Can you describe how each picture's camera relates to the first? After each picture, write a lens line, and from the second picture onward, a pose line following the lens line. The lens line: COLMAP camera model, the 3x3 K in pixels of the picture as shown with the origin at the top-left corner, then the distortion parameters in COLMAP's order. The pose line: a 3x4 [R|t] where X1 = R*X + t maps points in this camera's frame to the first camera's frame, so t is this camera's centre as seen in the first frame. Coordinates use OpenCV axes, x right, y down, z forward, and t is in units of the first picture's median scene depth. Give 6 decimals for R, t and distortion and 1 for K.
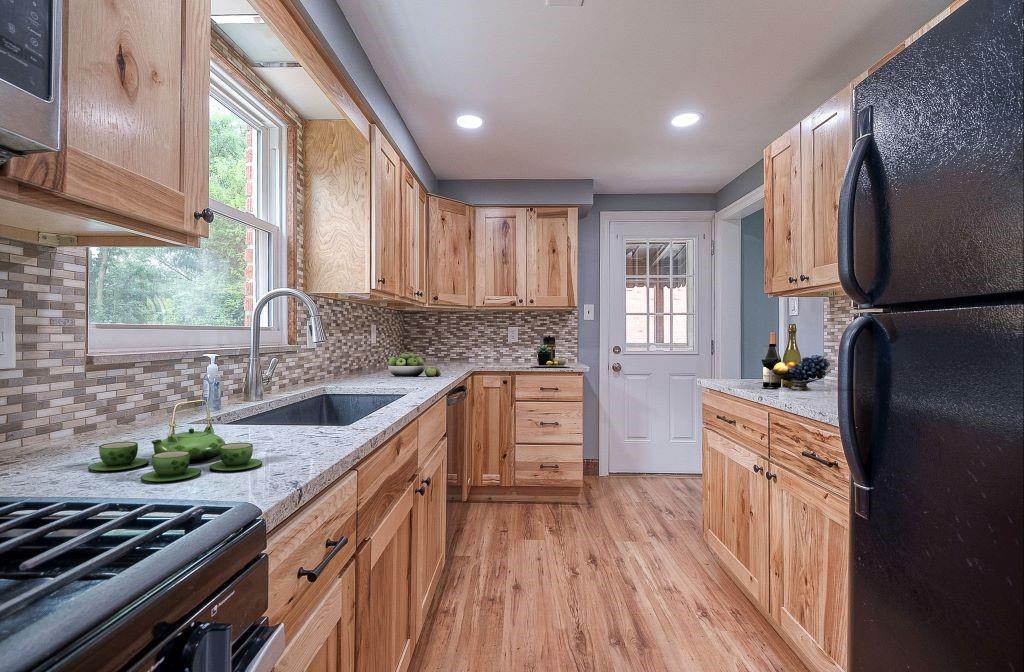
lens RADIAL K [[450.0, 0, 512.0], [0, 450.0, 336.0], [0, 0, 1]] dist [-0.000190, -0.000098]
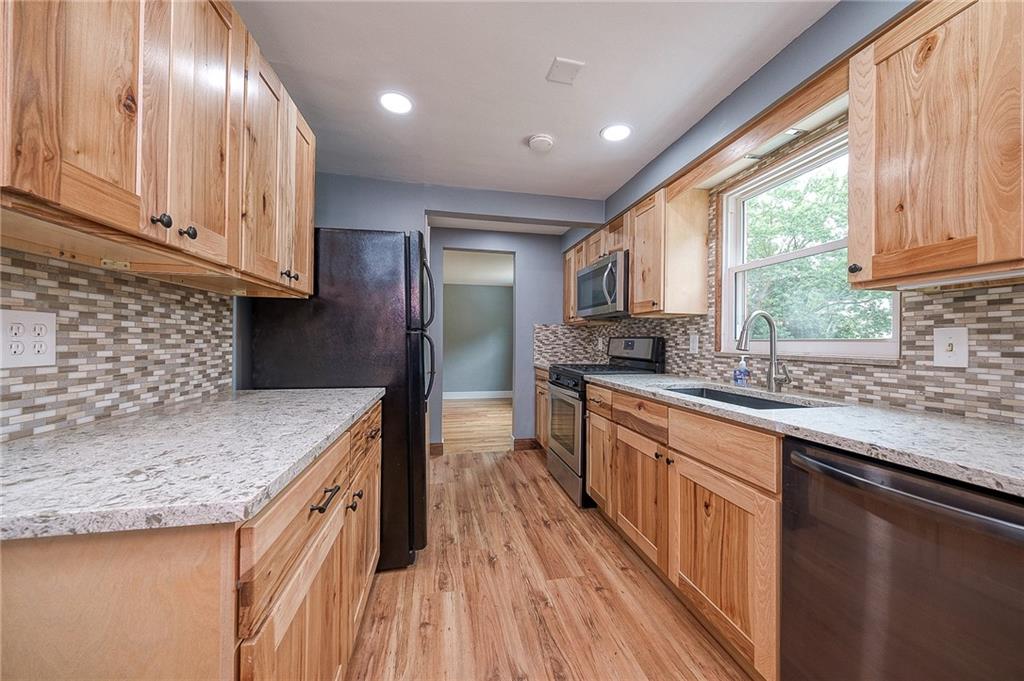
lens RADIAL K [[342.0, 0, 518.2], [0, 342.0, 342.3], [0, 0, 1]] dist [-0.000153, -0.000147]
pose [[-0.973331, -0.012292, -0.229077, 0.425783], [-0.014273, 0.999874, 0.006995, -0.007187], [0.228962, 0.010078, -0.973383, 1.753159]]
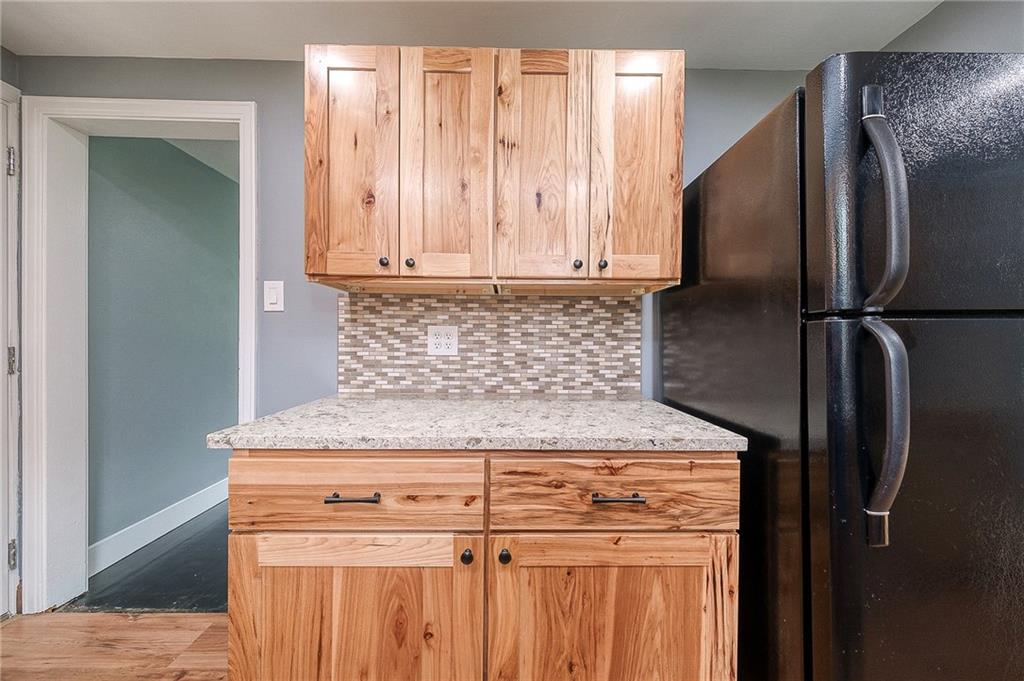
lens RADIAL K [[342.0, 0, 518.2], [0, 342.0, 342.3], [0, 0, 1]] dist [-0.000153, -0.000147]
pose [[-0.057040, -0.008999, 0.998331, 0.082393], [-0.003121, 0.999956, 0.008835, -0.002638], [-0.998367, -0.002612, -0.057065, 0.992427]]
